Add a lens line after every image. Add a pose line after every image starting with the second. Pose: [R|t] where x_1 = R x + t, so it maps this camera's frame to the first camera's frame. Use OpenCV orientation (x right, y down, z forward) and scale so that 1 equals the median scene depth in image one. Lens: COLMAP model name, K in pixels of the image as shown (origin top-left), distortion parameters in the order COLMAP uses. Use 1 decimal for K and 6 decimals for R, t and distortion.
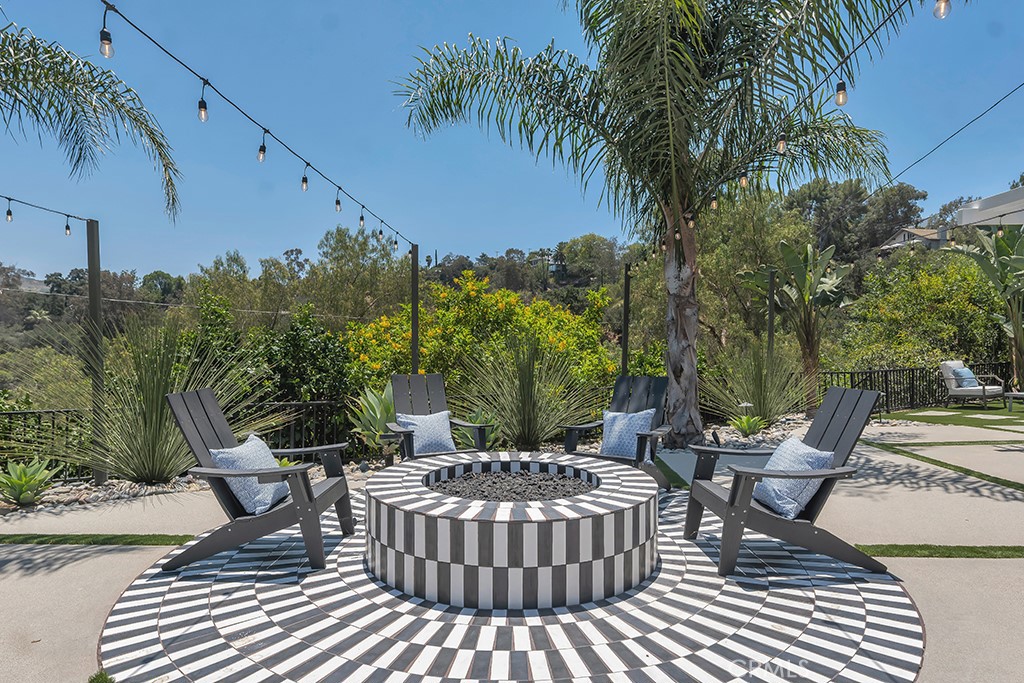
lens RADIAL K [[591.8, 0, 512.0], [0, 591.8, 341.5], [0, 0, 1]] dist [-0.003980, -0.000404]
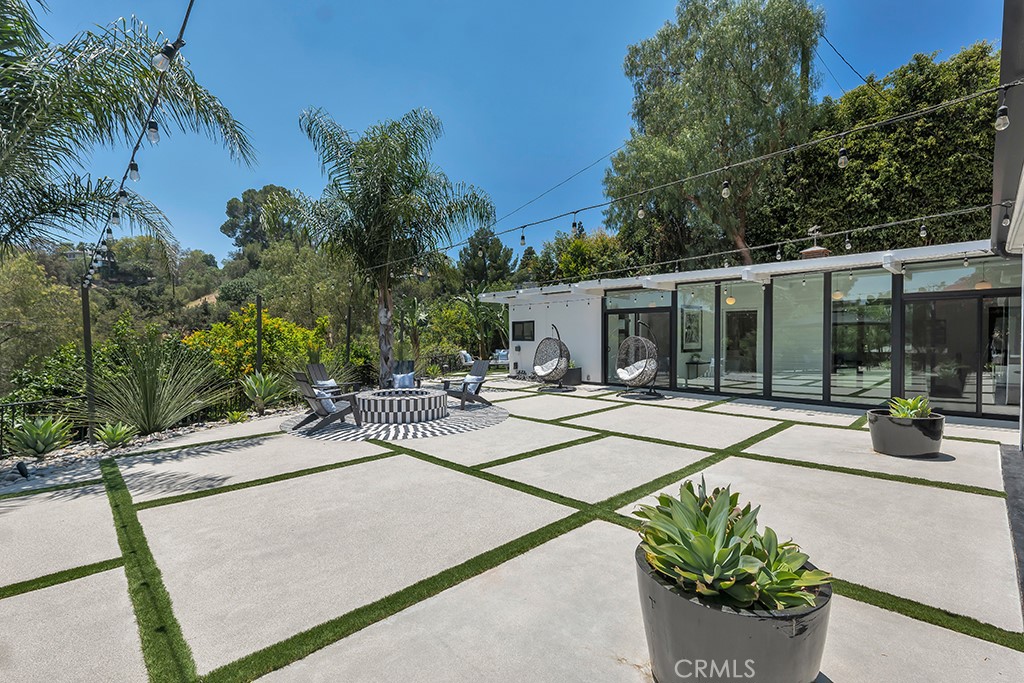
lens RADIAL K [[454.8, 0, 512.0], [0, 454.8, 341.5], [0, 0, 1]] dist [0.001354, -0.000012]
pose [[0.673009, -0.008651, 0.739584, -0.663960], [0.001530, 0.999946, 0.010304, -0.031623], [-0.739633, -0.005803, 0.672986, -0.503152]]
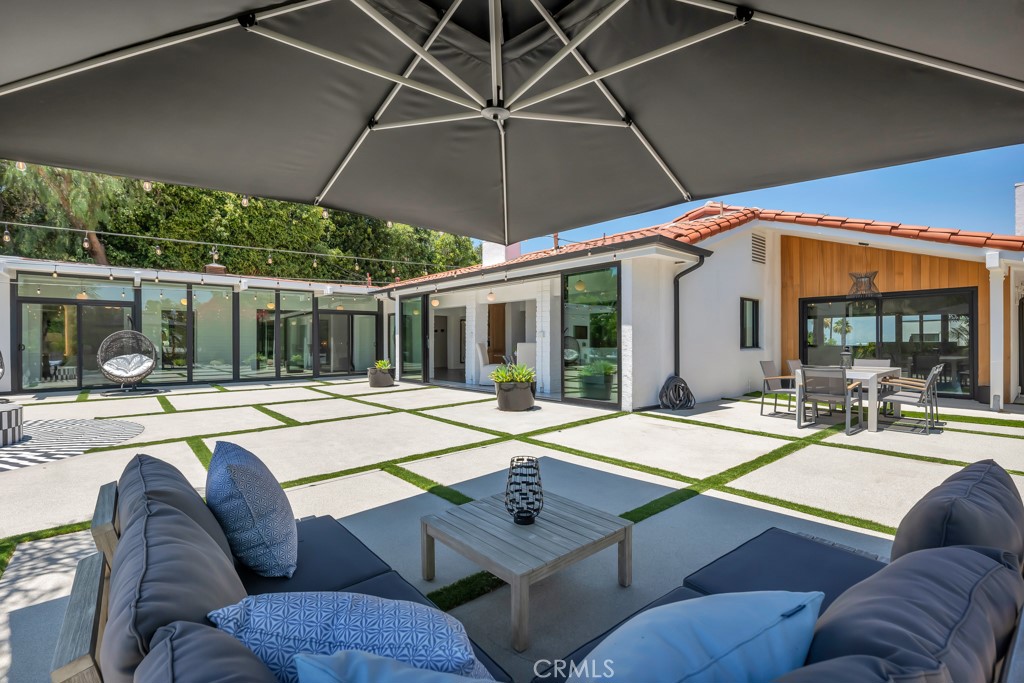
lens RADIAL K [[454.8, 0, 512.0], [0, 454.8, 341.5], [0, 0, 1]] dist [0.001354, -0.000012]
pose [[-0.726644, 0.005448, 0.686993, -1.109085], [0.007520, 0.999972, 0.000024, 0.011114], [-0.686973, 0.005184, -0.726664, 0.392958]]
